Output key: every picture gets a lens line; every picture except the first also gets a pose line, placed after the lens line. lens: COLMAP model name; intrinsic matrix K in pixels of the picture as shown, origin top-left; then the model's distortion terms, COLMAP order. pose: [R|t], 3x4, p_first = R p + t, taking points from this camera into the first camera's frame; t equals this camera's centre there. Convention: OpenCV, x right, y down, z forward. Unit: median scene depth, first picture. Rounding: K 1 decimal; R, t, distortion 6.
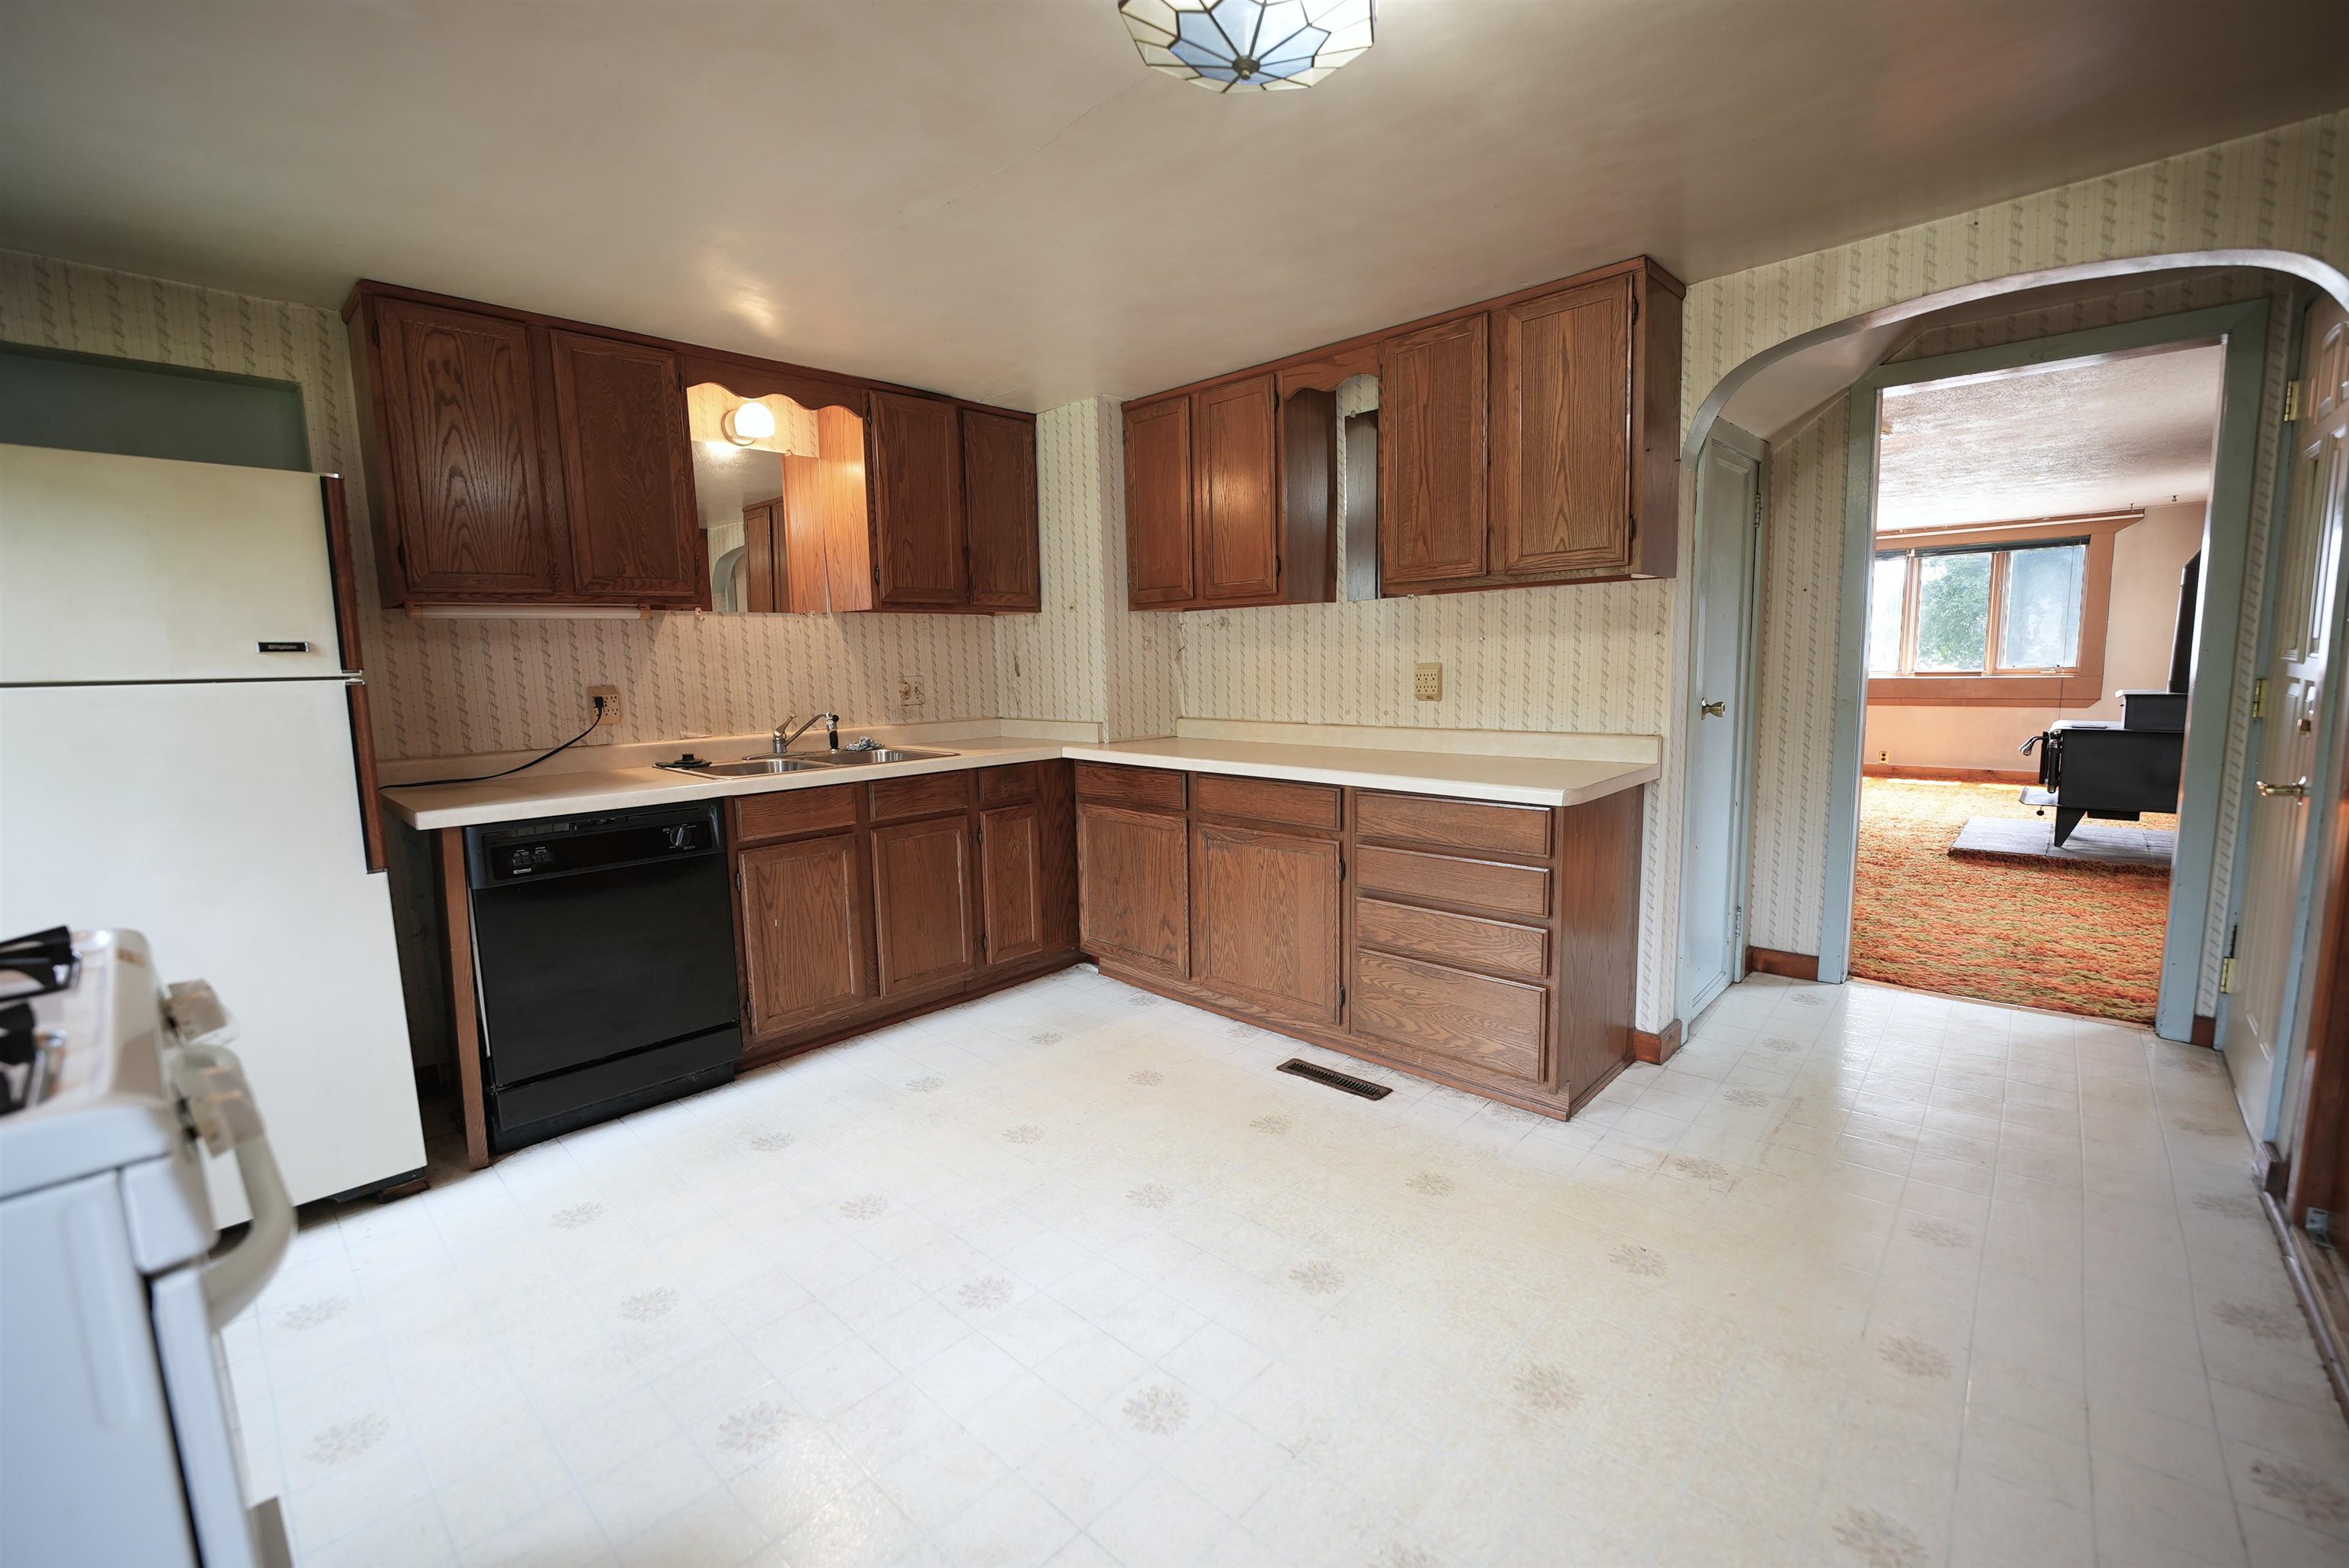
lens RADIAL K [[966.0, 0, 1170.9], [0, 966.0, 781.7], [0, 0, 1]] dist [-0.033079, 0.006507]
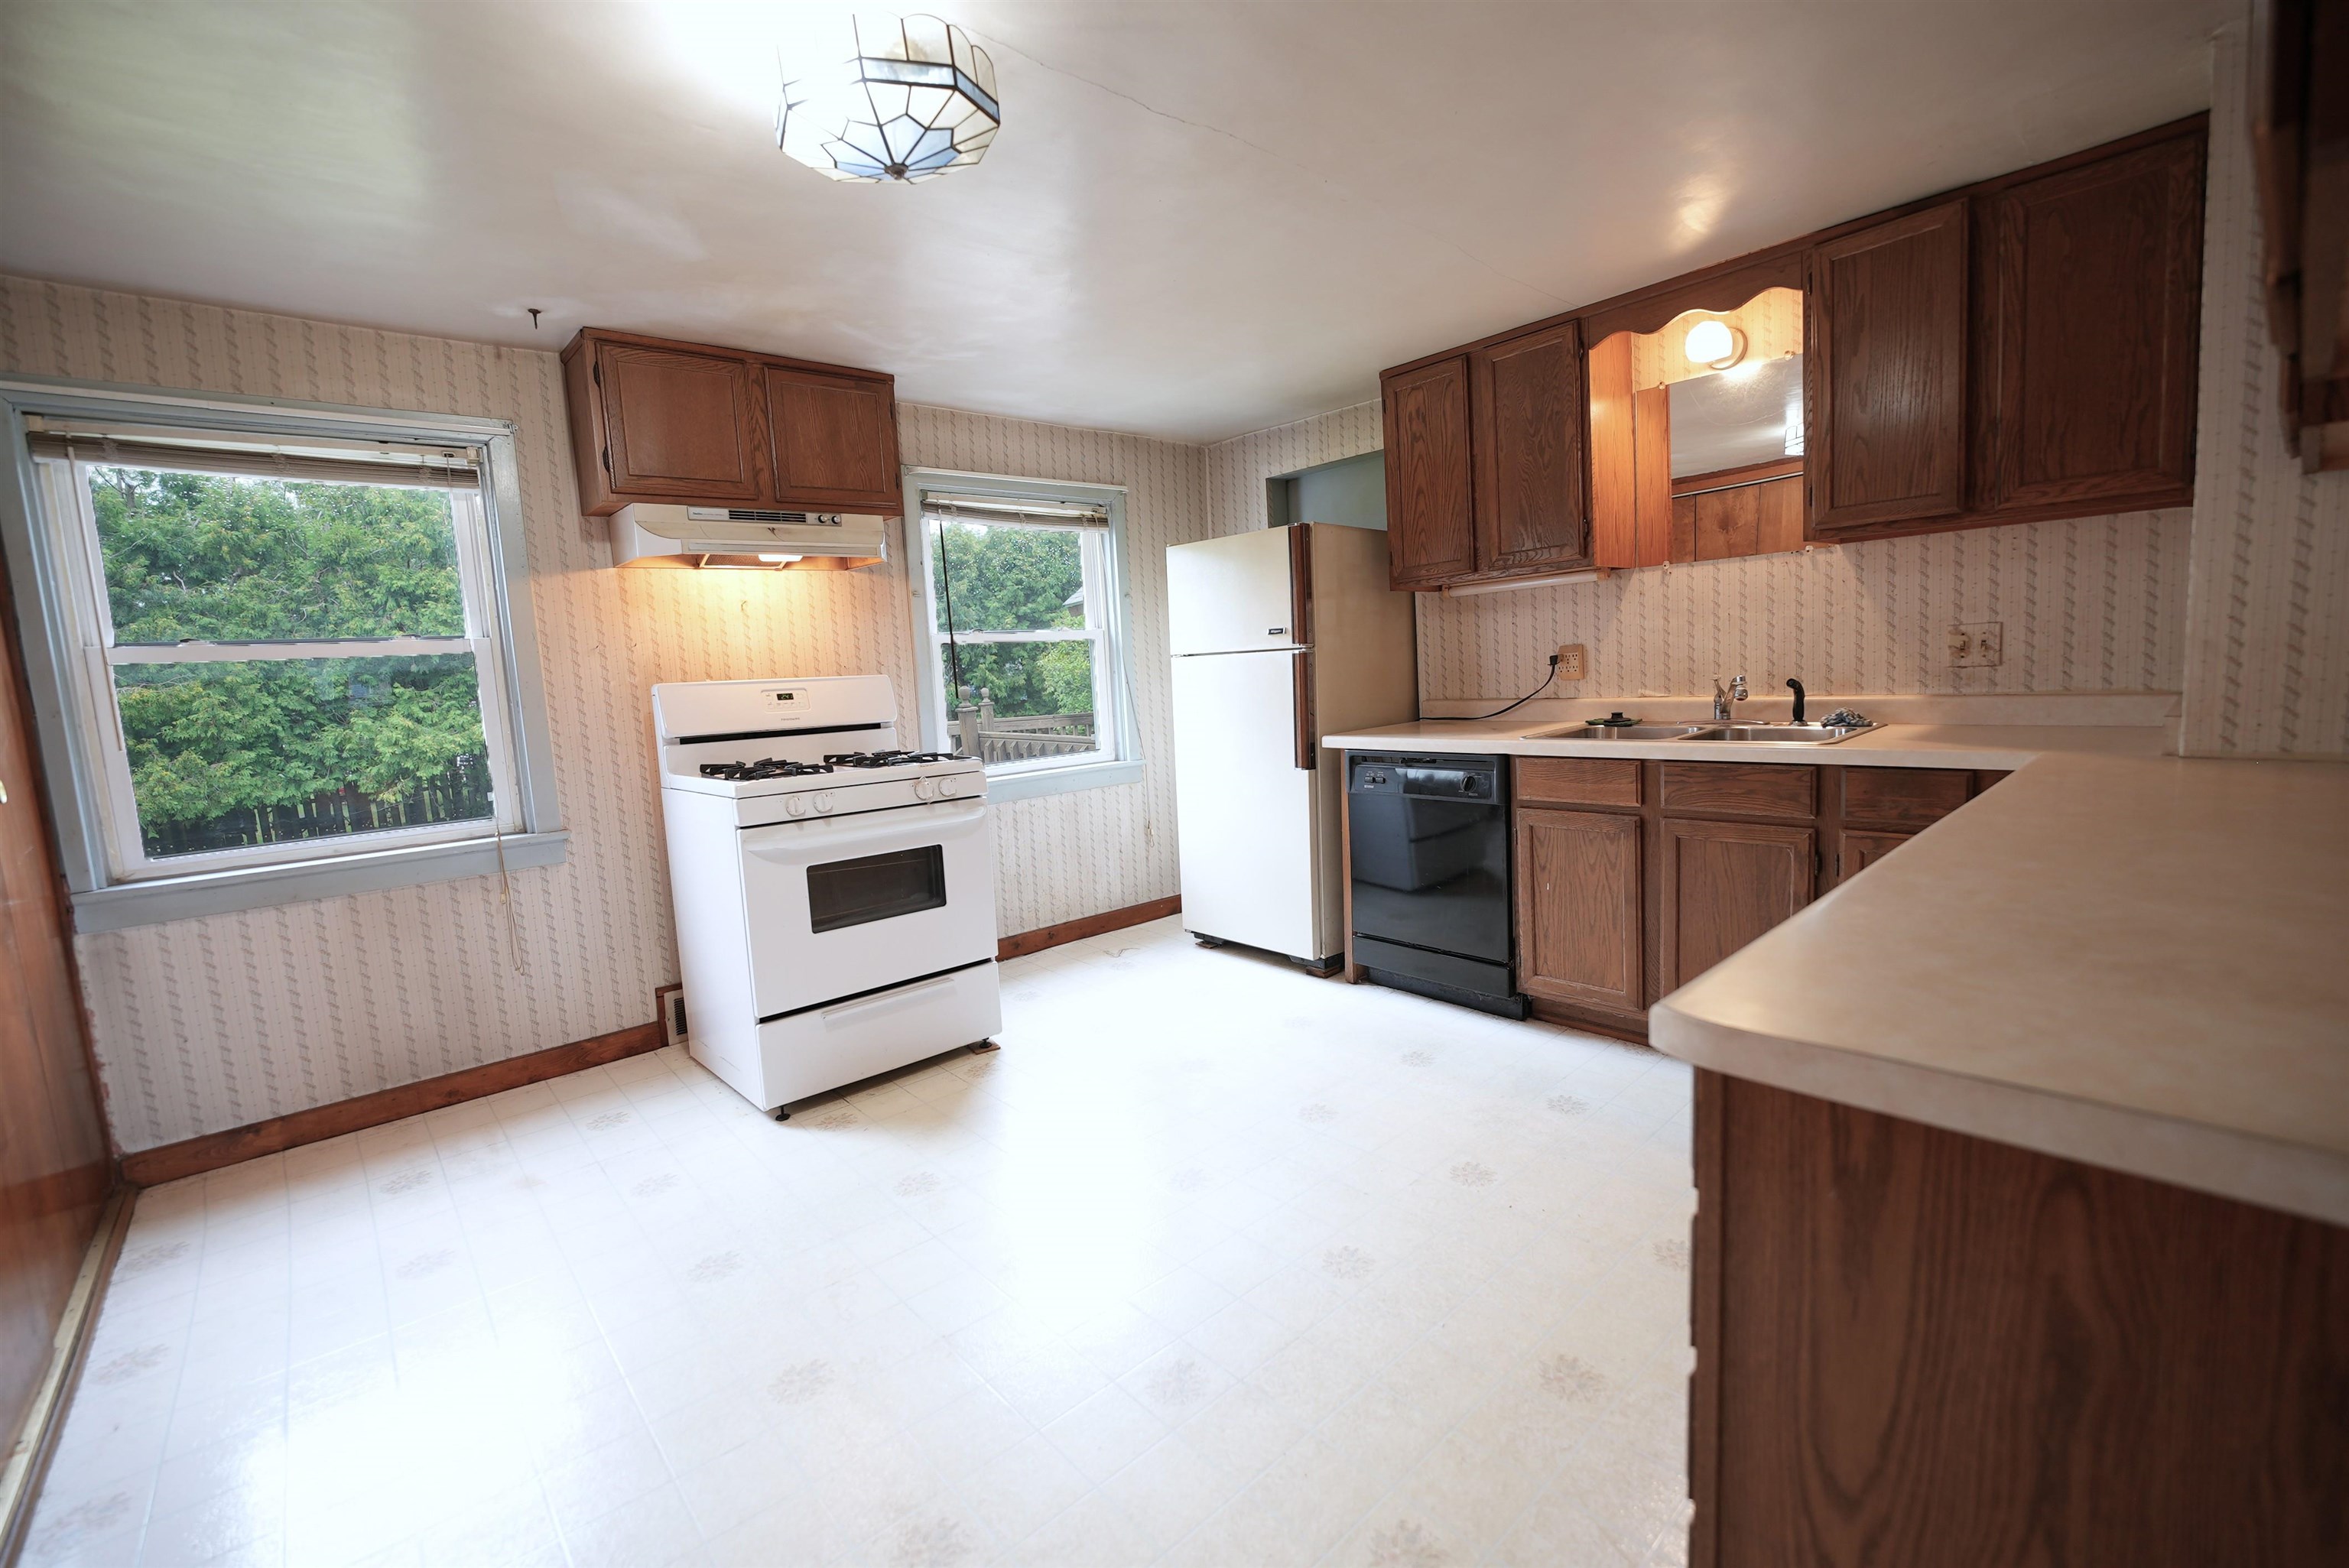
lens RADIAL K [[966.0, 0, 1170.9], [0, 966.0, 781.7], [0, 0, 1]] dist [-0.033079, 0.006507]
pose [[-0.087016, 0.147350, -0.985249, 0.571714], [-0.060224, 0.986414, 0.152843, -0.087365], [0.994385, 0.072636, -0.076960, 0.648196]]
